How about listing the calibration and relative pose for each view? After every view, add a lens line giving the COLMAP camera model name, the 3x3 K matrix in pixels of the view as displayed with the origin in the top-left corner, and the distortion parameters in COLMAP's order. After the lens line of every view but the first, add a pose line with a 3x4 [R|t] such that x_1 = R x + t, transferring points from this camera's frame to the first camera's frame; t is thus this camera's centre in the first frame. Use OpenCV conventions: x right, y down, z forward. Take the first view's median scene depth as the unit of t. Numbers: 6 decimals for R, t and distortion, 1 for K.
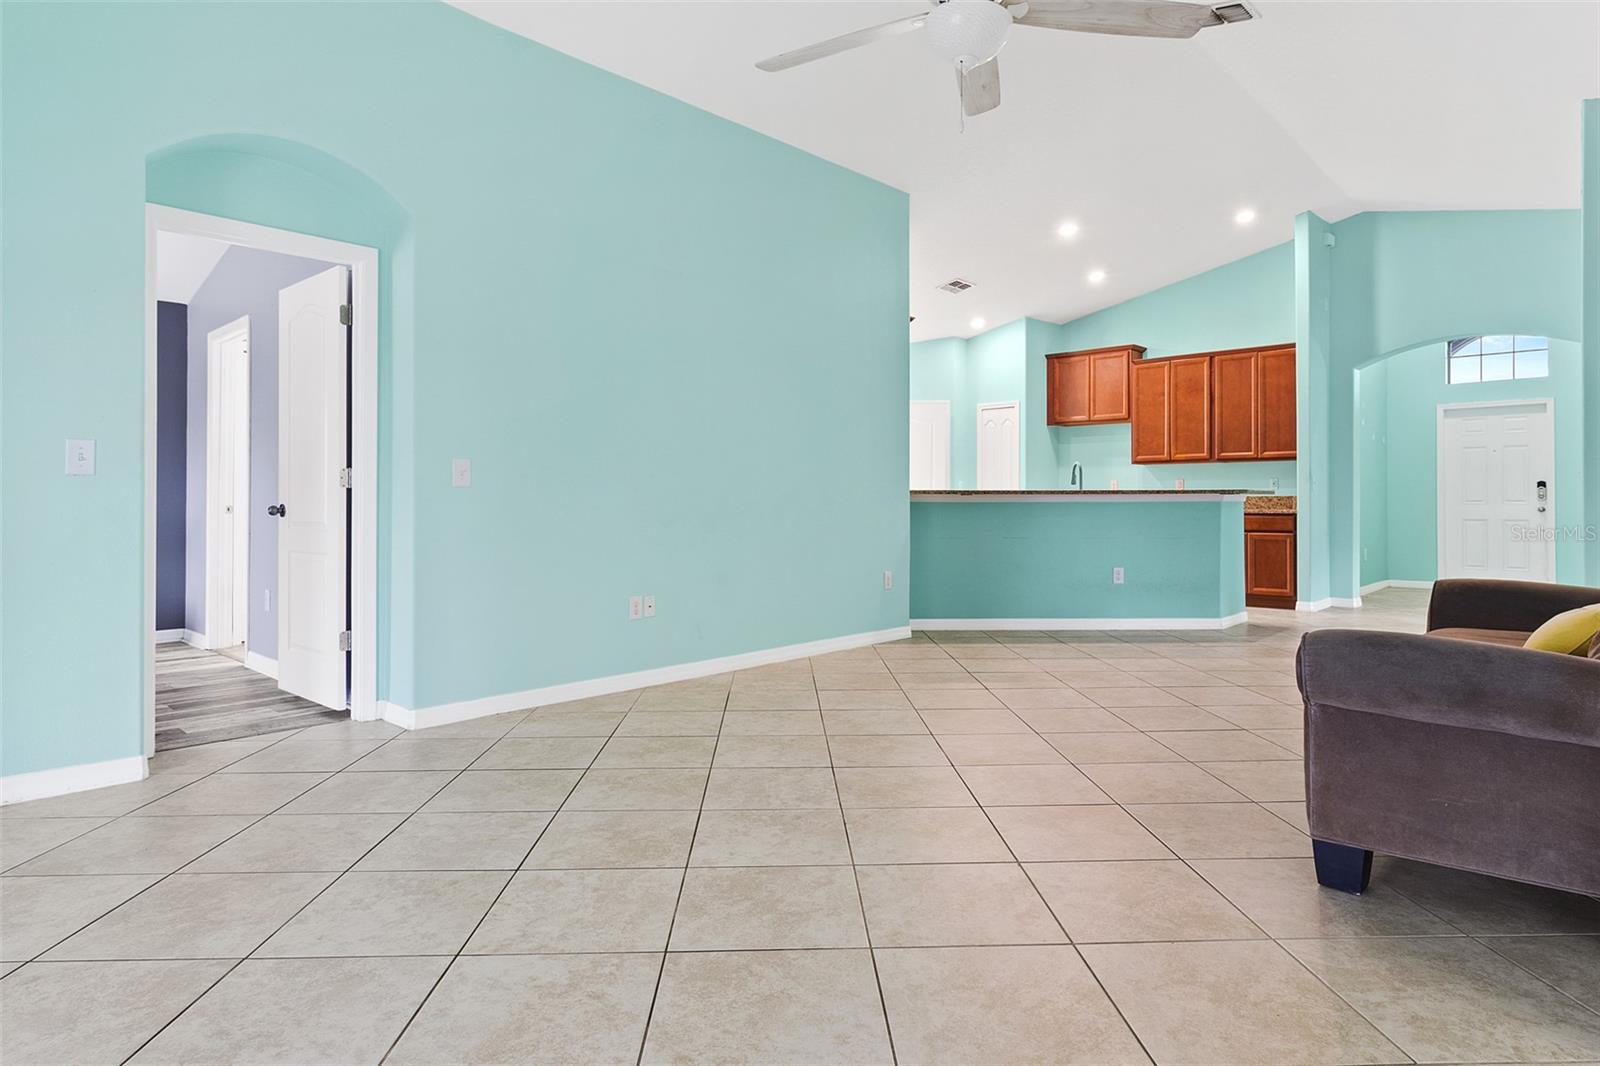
lens RADIAL K [[877.1, 0, 793.0], [0, 877.1, 501.0], [0, 0, 1]] dist [0.000329, -0.000161]
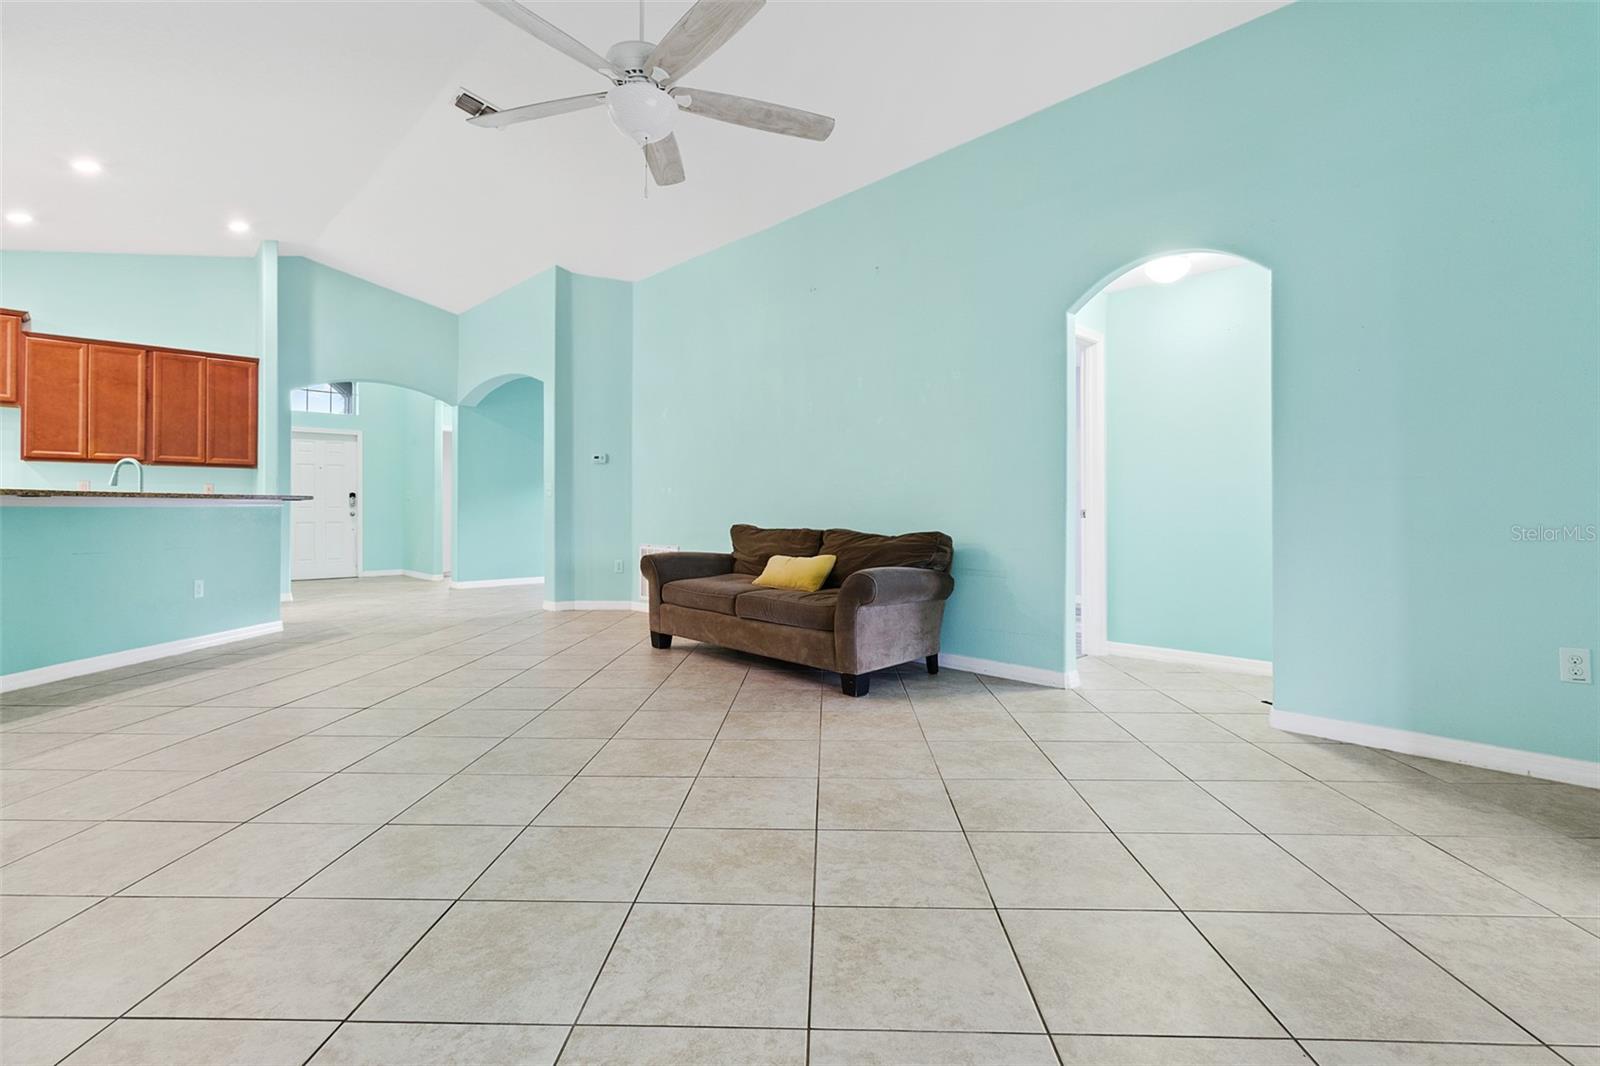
lens RADIAL K [[770.2, 0, 812.3], [0, 770.2, 501.5], [0, 0, 1]] dist [0.002446, -0.000012]
pose [[0.048520, 0.012592, 0.998743, -0.313913], [-0.004645, 0.999913, -0.012381, 0.001890], [-0.998811, -0.004039, 0.048575, 0.268636]]
